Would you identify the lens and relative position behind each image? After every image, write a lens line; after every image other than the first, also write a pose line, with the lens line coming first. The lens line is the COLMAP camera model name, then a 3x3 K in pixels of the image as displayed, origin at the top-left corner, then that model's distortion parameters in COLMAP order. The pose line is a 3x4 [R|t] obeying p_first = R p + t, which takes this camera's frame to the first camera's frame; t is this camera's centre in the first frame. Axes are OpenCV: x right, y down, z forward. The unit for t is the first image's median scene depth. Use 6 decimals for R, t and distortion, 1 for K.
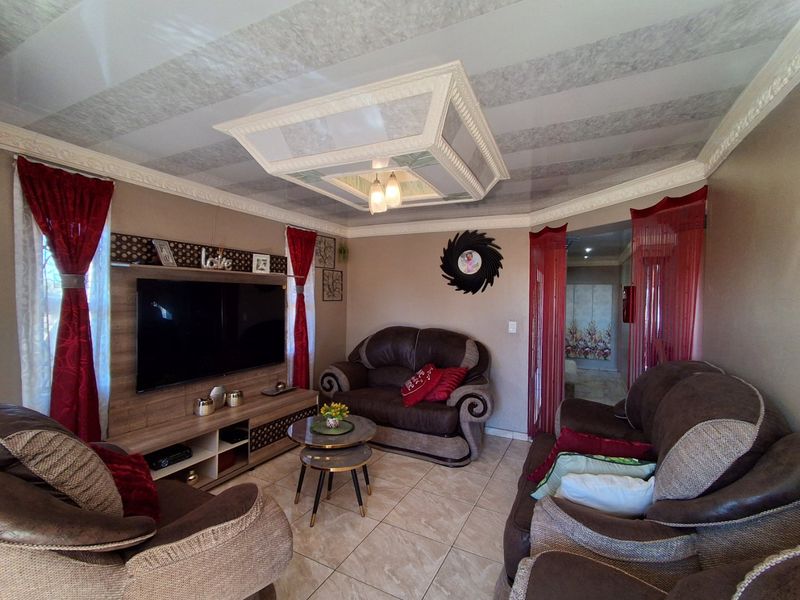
lens RADIAL K [[367.8, 0, 396.8], [0, 367.8, 301.8], [0, 0, 1]] dist [0.002985, 0.000605]
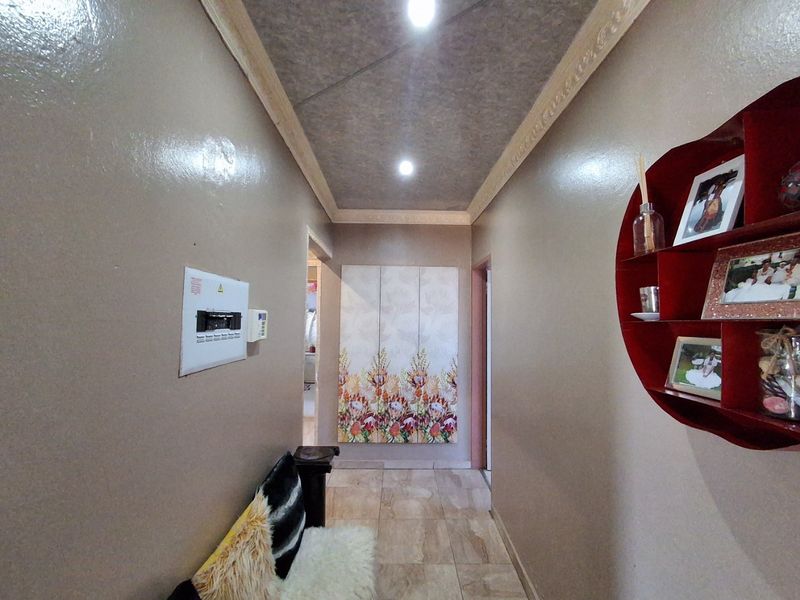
lens RADIAL K [[367.8, 0, 400.1], [0, 367.8, 300.9], [0, 0, 1]] dist [0.002985, 0.000605]
pose [[0.888002, 0.011682, 0.459691, 0.317128], [0.008464, 0.999093, -0.041740, 0.010698], [-0.459762, 0.040956, 0.887097, 0.633725]]
